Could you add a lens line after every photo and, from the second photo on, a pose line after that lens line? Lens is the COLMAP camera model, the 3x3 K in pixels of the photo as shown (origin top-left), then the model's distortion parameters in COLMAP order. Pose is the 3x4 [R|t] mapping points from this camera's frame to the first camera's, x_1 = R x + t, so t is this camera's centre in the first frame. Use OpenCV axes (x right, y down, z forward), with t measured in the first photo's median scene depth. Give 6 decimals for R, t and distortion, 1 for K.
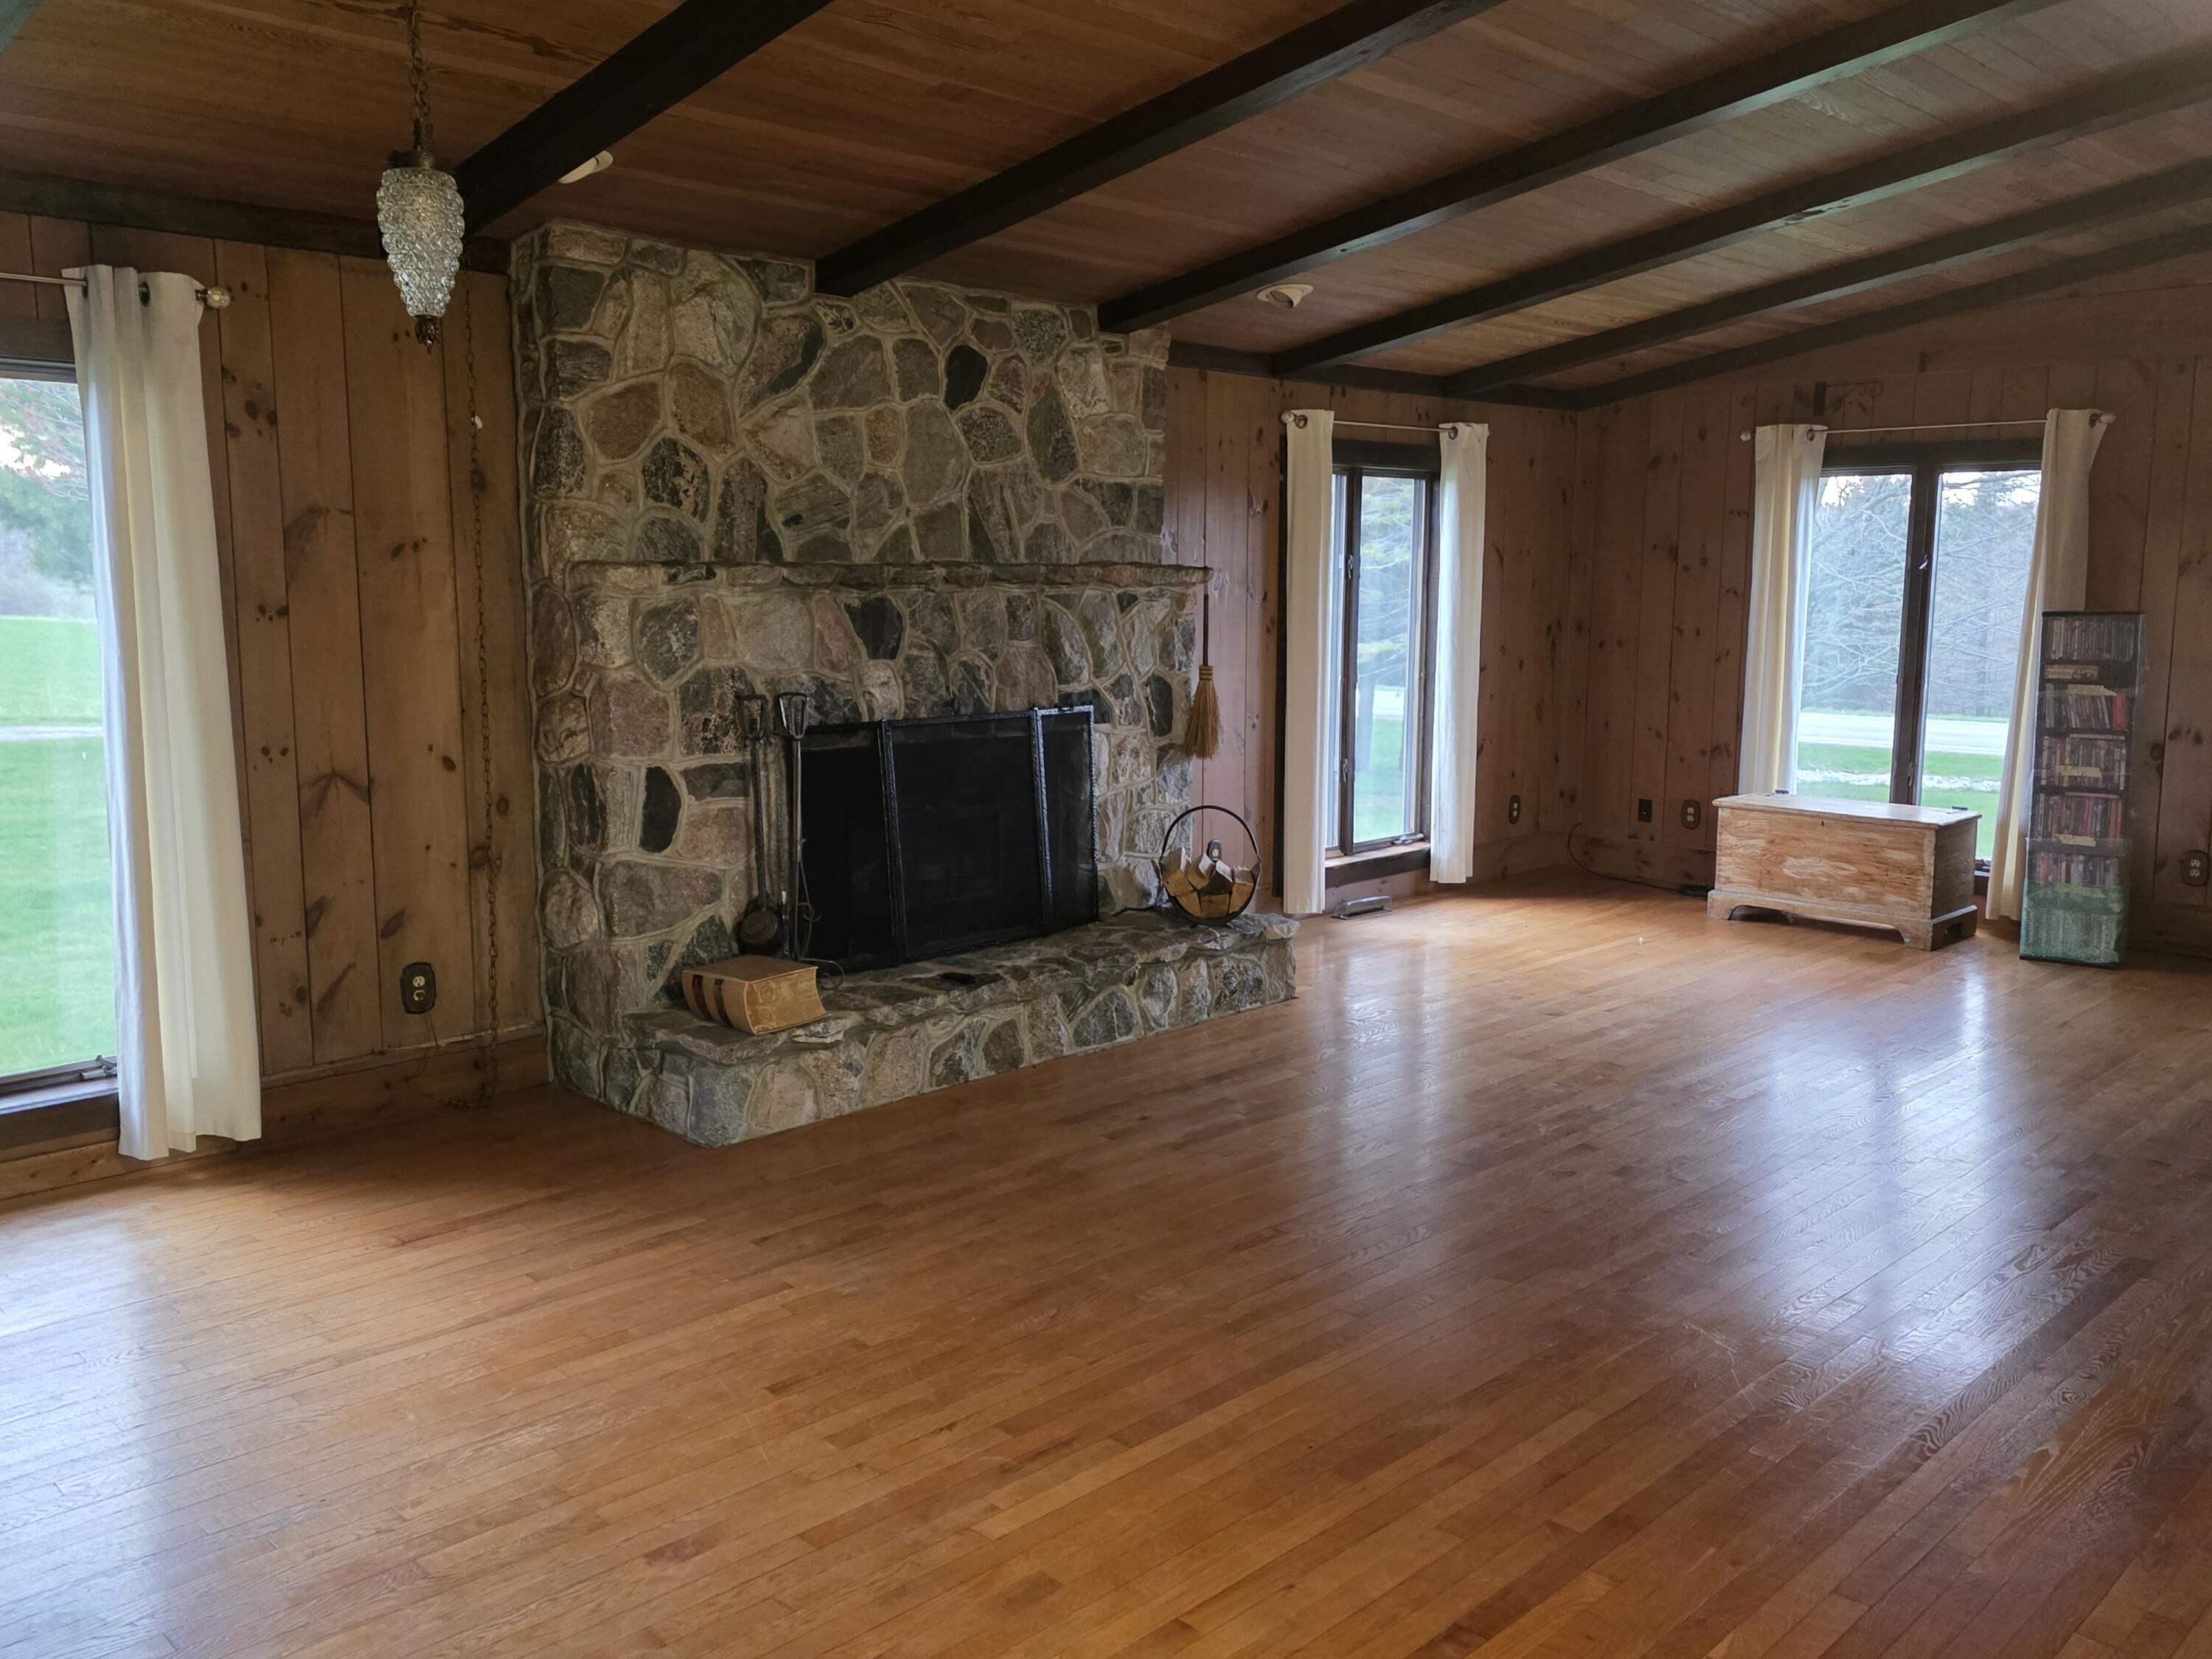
lens RADIAL K [[1782.9, 0, 1065.0], [0, 1782.9, 802.5], [0, 0, 1]] dist [0.127190, -0.153183]
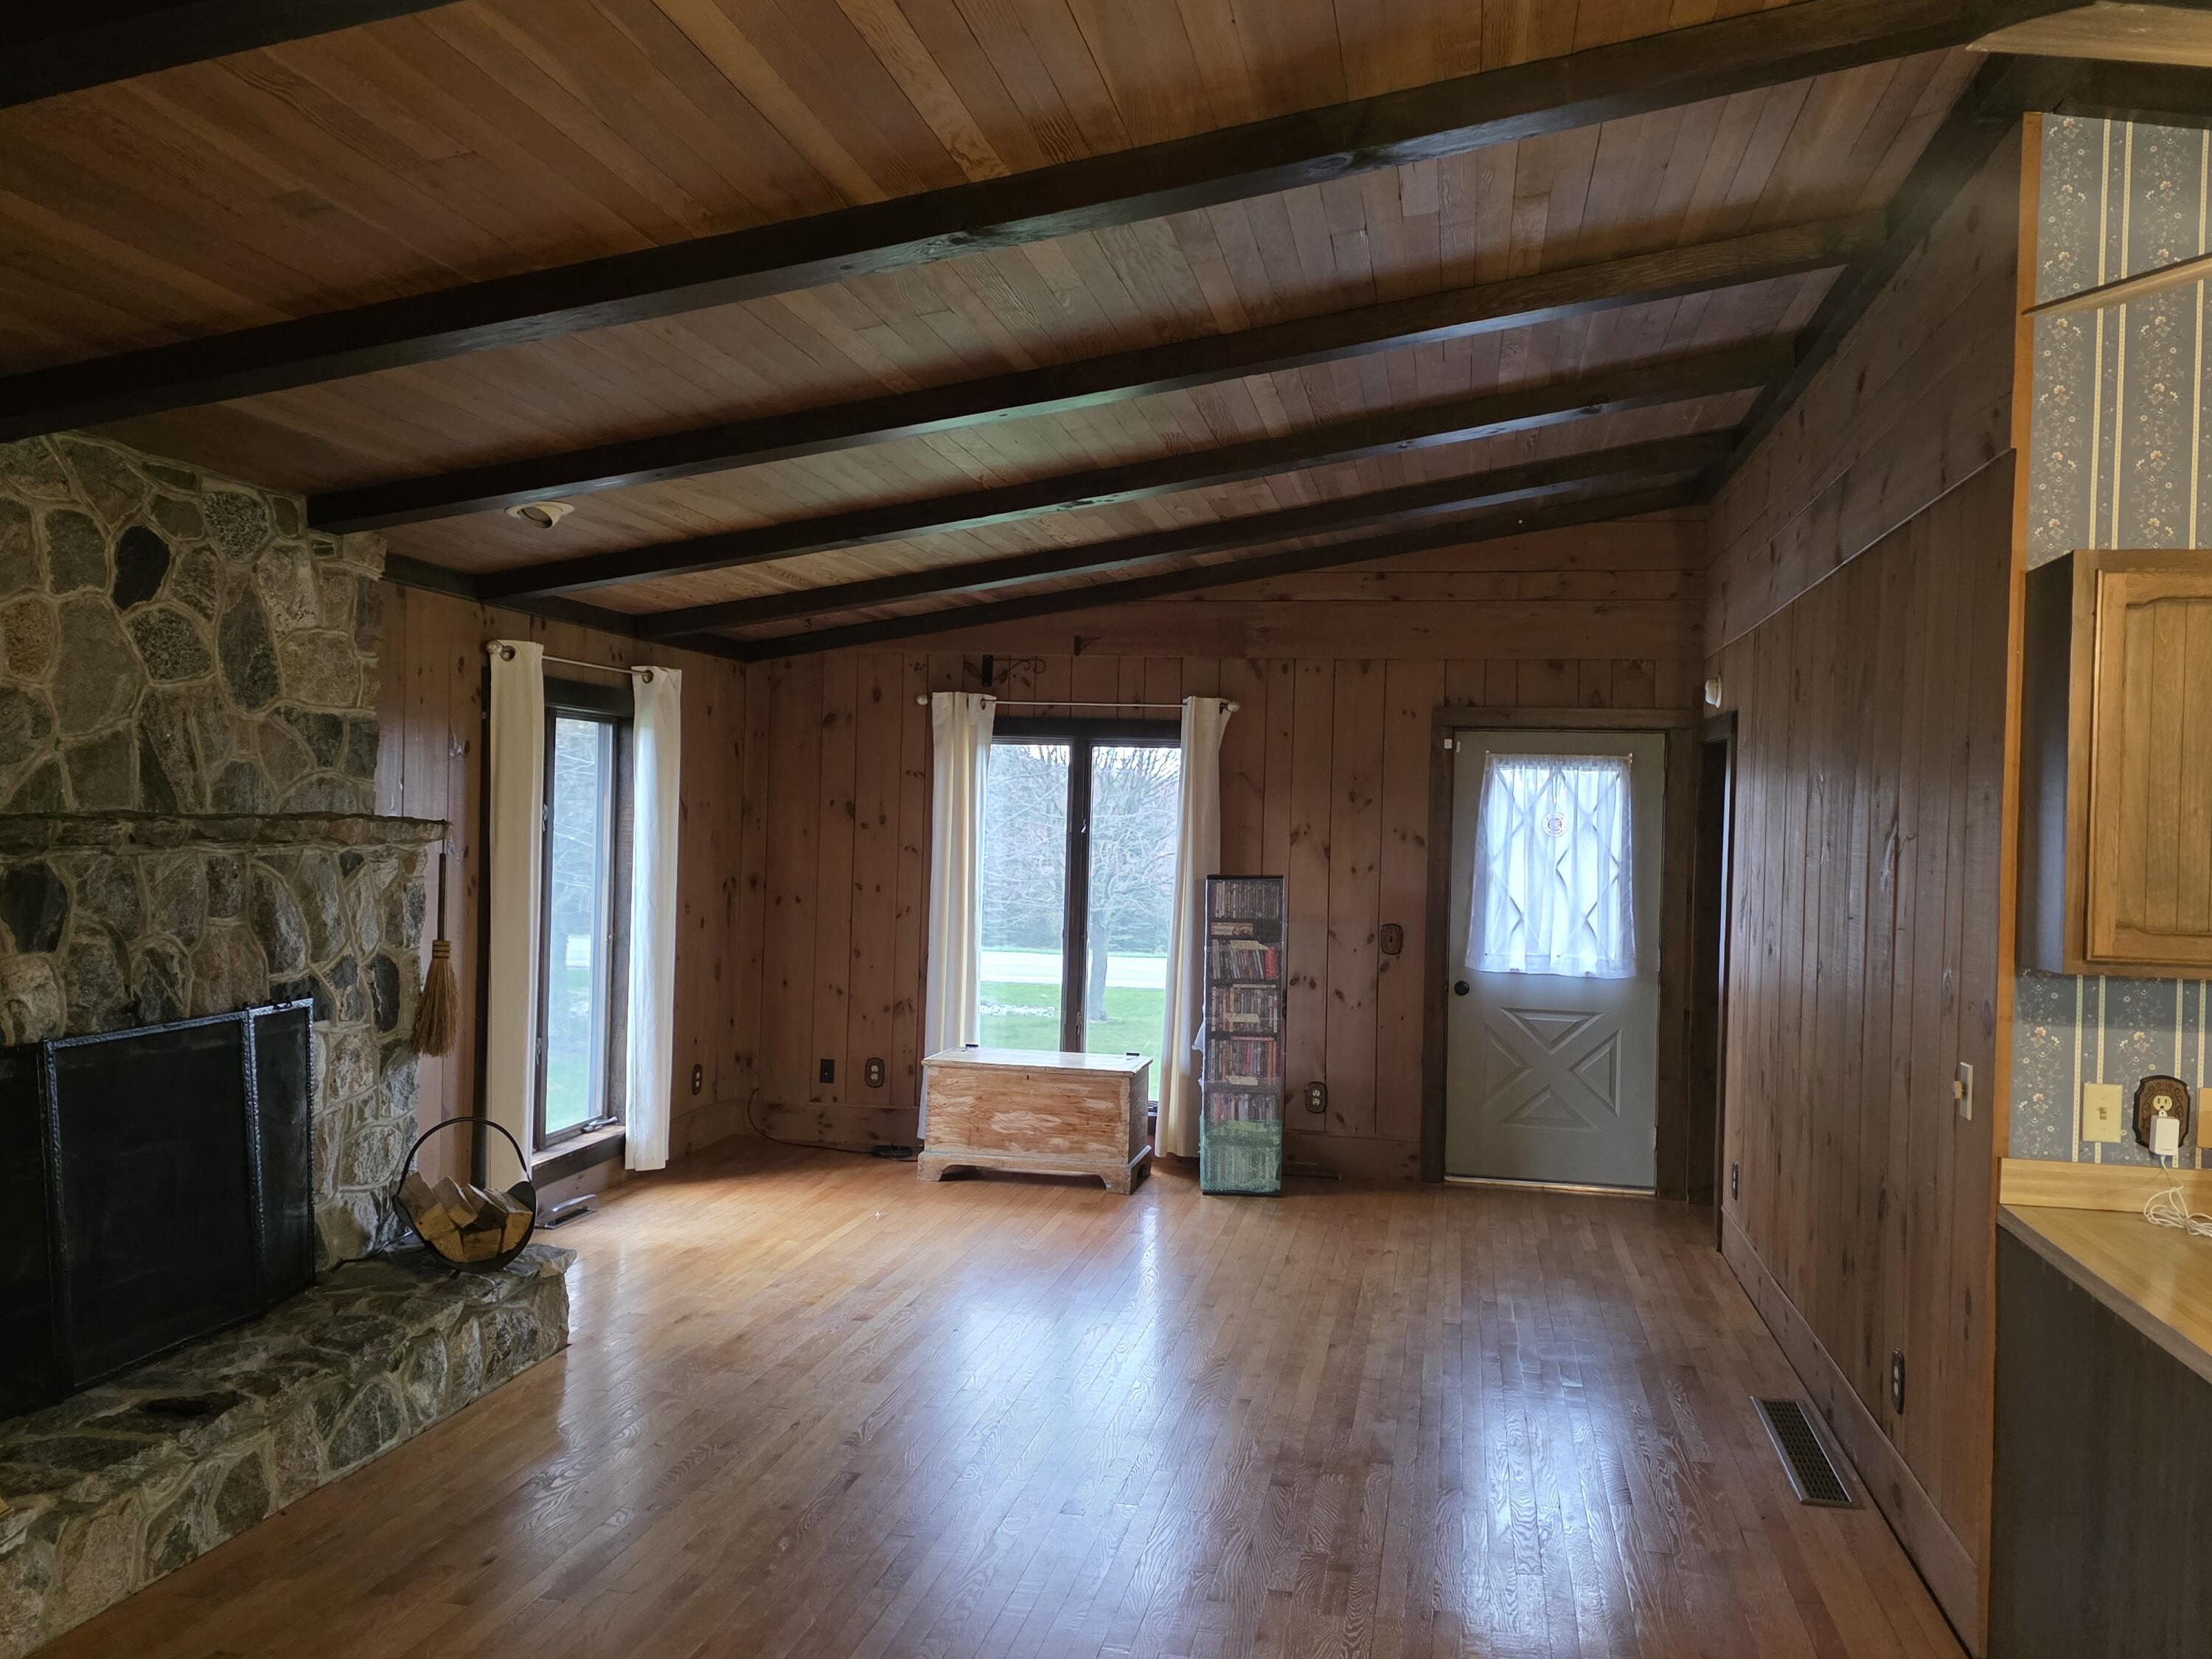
lens RADIAL K [[1782.2, 0, 1119.2], [0, 1782.2, 817.5], [0, 0, 1]] dist [0.123416, -0.141586]
pose [[0.824195, 0.016733, 0.566059, -0.137375], [0.051878, 0.993129, -0.104893, -0.030647], [-0.563925, 0.115818, 0.817664, 0.149661]]
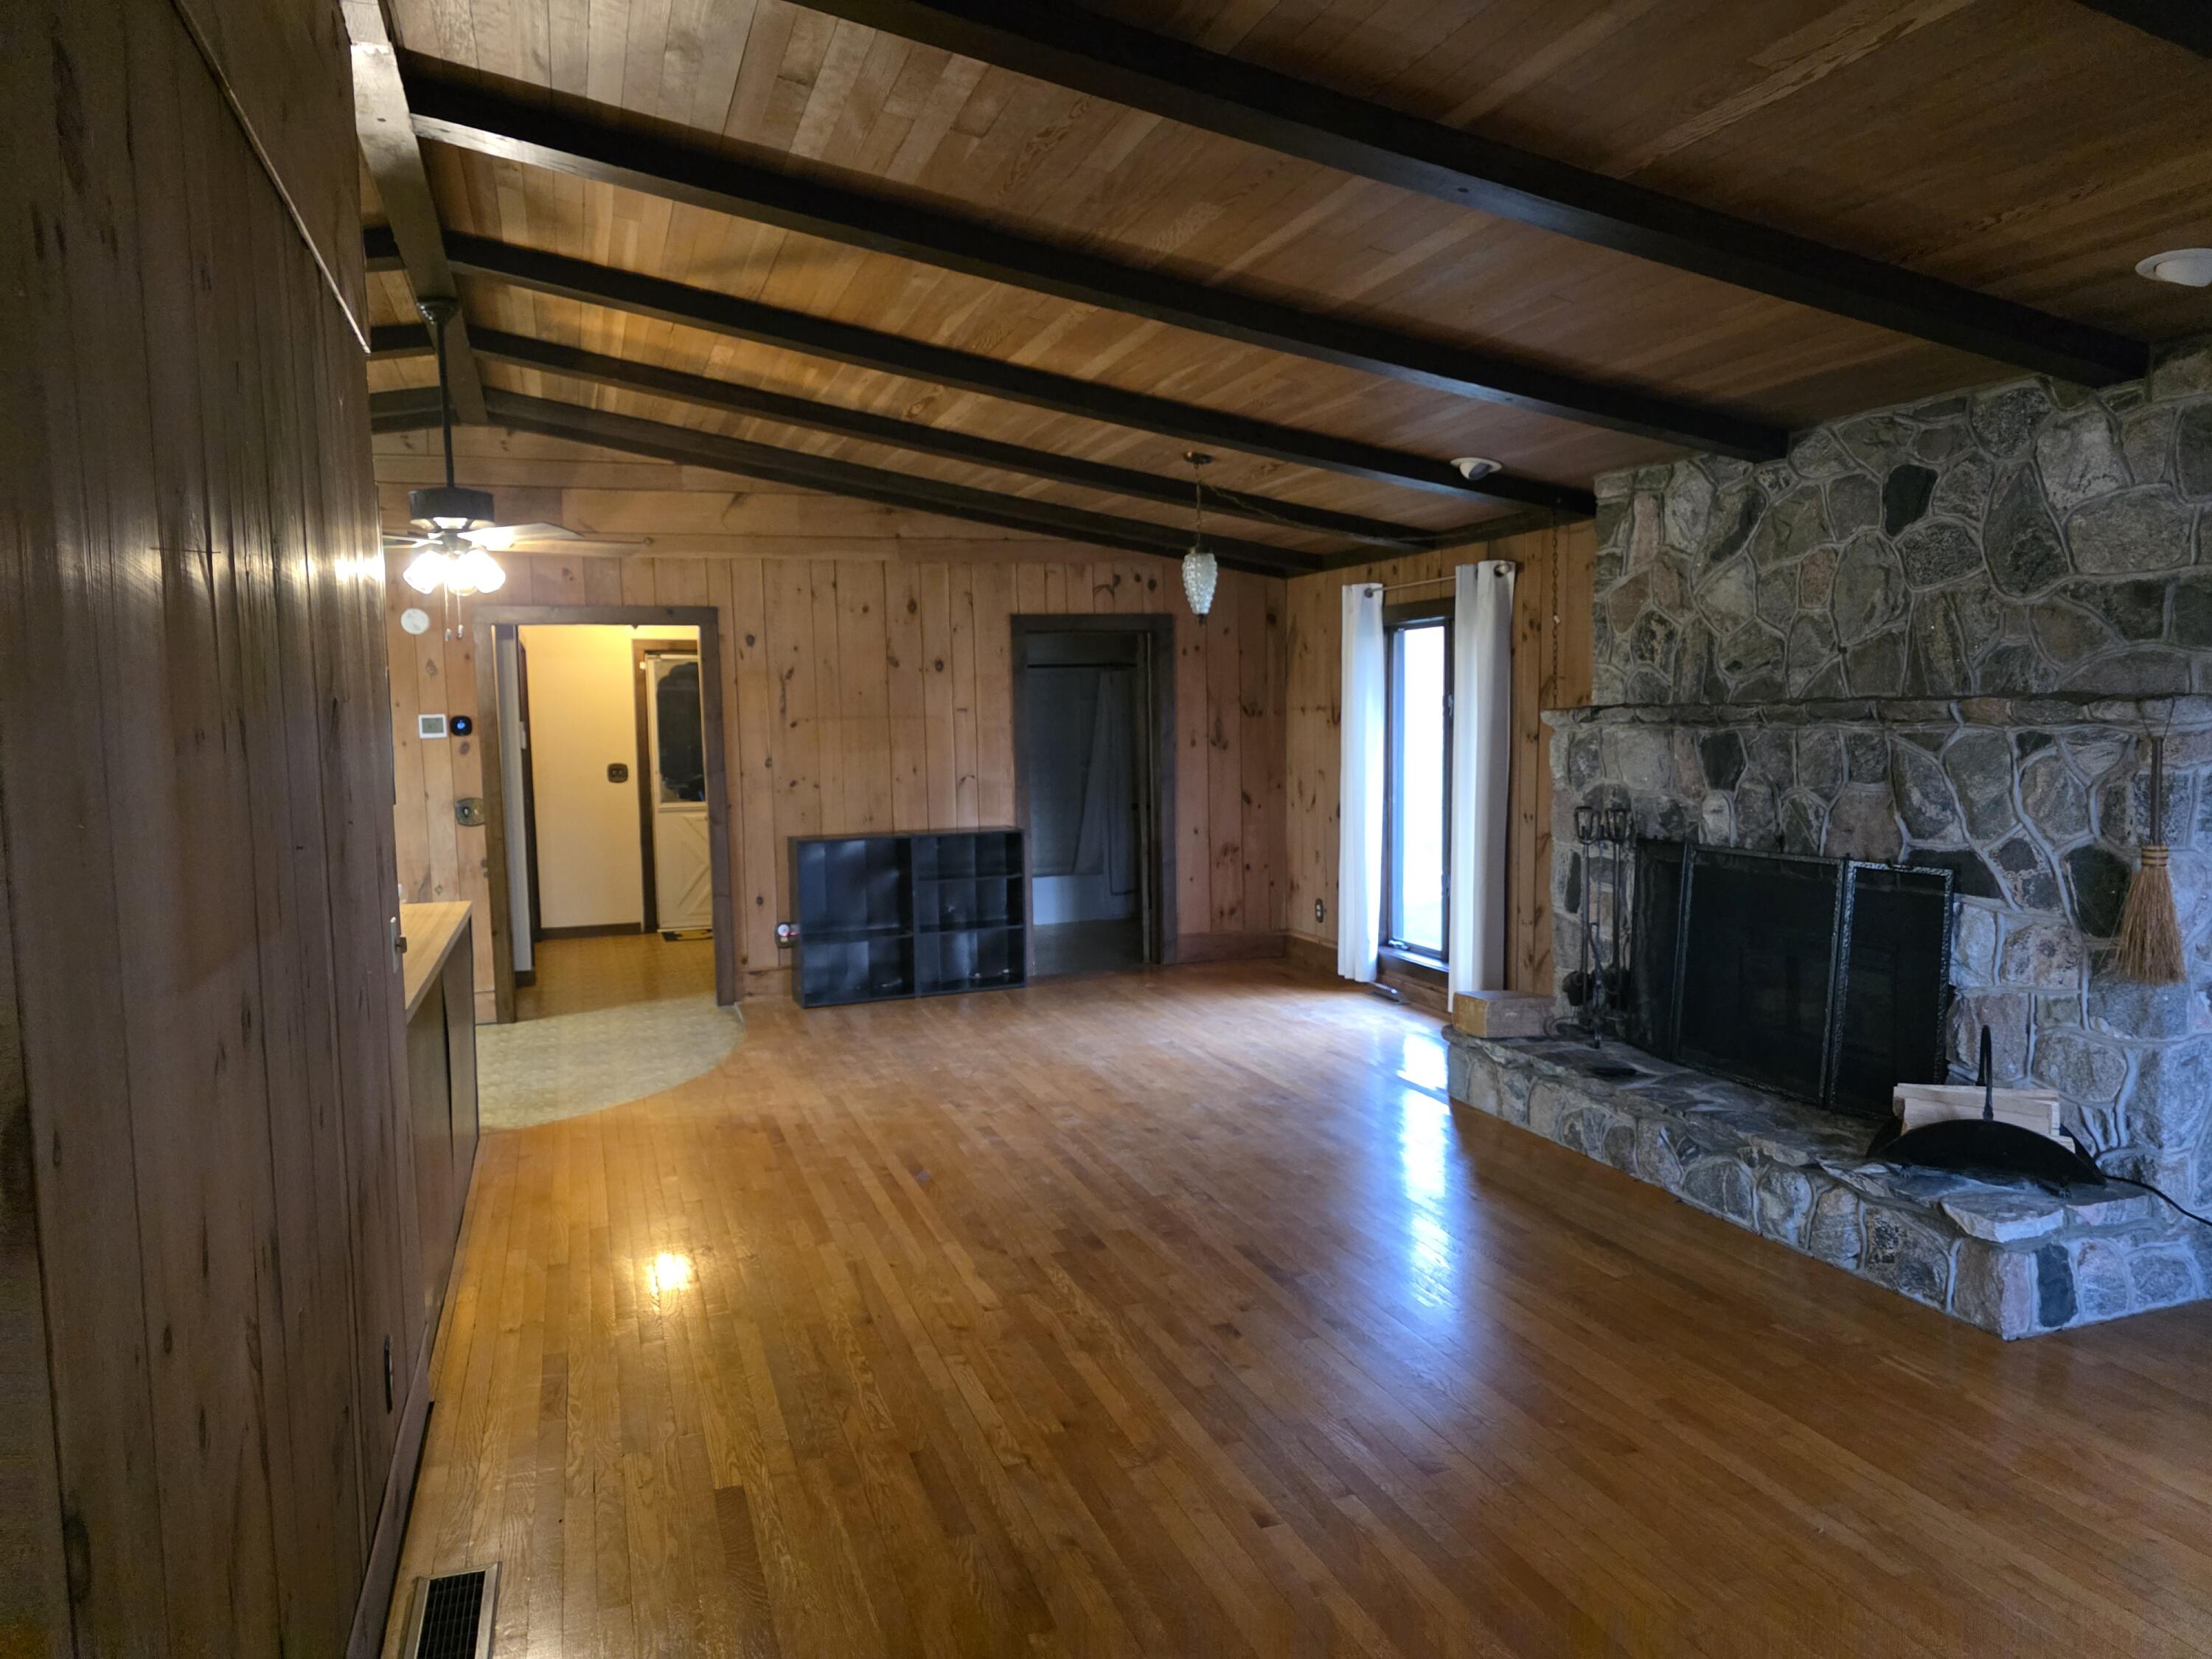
lens RADIAL K [[1569.3, 0, 1106.0], [0, 1569.3, 829.5], [0, 0, 1]] dist [0.072405, 0.001161]
pose [[-0.428452, 0.071742, -0.900712, 0.807528], [-0.100956, 0.986800, 0.126622, -0.121935], [0.897907, 0.145183, -0.415554, 0.922937]]
